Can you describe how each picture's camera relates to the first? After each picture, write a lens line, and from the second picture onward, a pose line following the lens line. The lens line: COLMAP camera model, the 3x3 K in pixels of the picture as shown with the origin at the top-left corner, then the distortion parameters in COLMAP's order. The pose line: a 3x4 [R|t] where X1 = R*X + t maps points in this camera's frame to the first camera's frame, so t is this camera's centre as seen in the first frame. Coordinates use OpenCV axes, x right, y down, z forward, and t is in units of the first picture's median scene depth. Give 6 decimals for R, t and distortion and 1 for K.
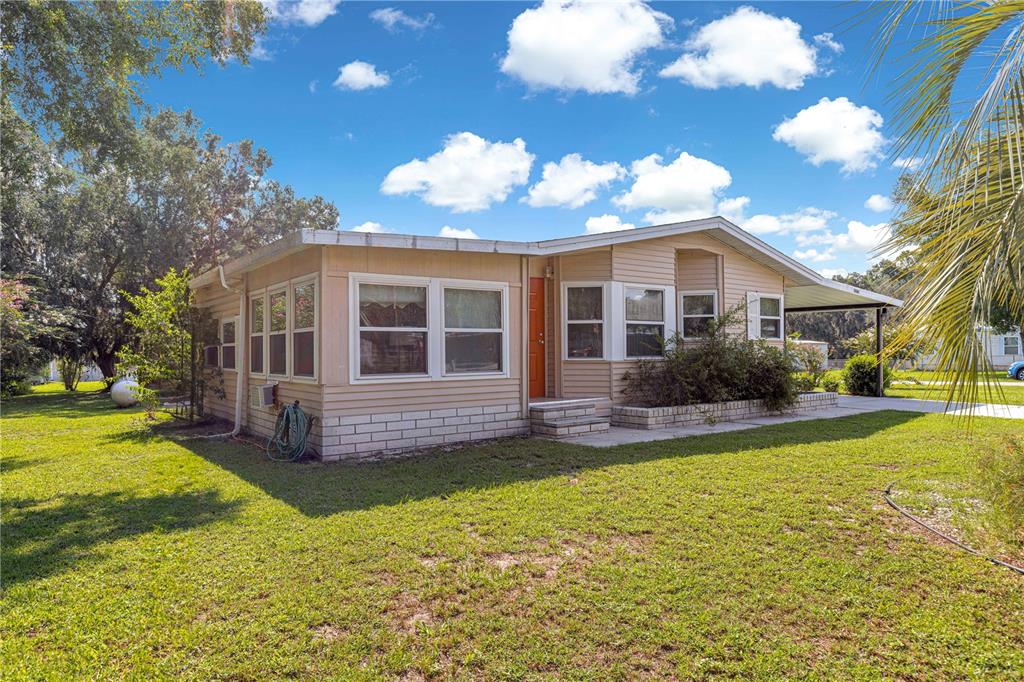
lens RADIAL K [[663.9, 0, 512.1], [0, 663.9, 329.8], [0, 0, 1]] dist [0.004506, 0.002372]
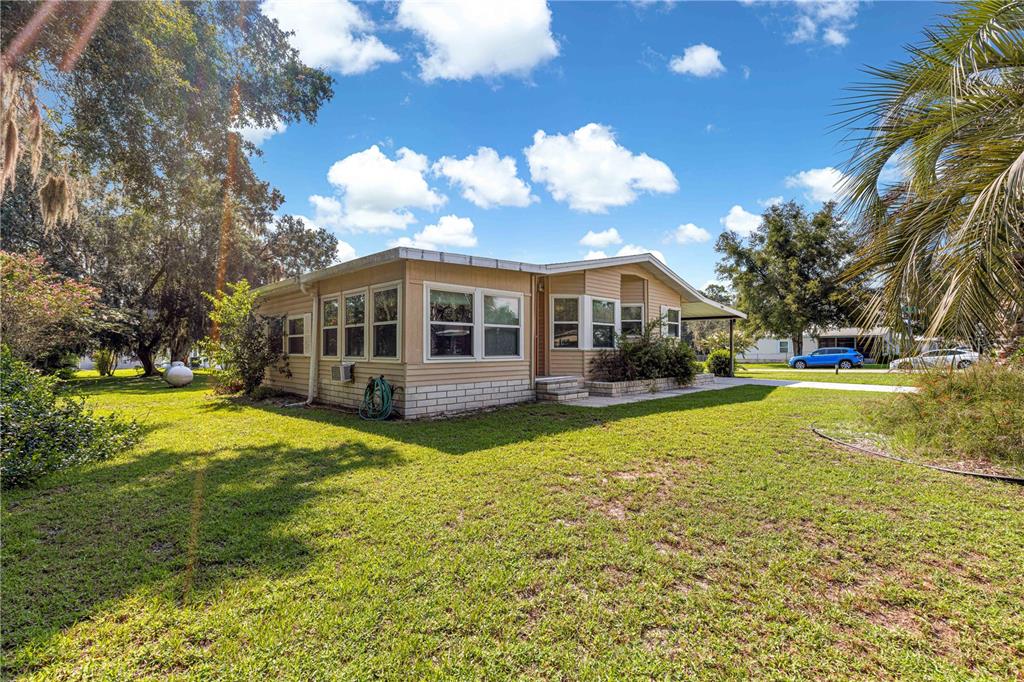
lens RADIAL K [[473.3, 0, 520.0], [0, 473.3, 341.1], [0, 0, 1]] dist [0.009168, -0.001632]
pose [[0.988064, 0.011081, 0.153645, -0.158663], [-0.013318, 0.999820, 0.013538, 0.016865], [-0.153467, -0.015423, 0.988033, 0.007499]]
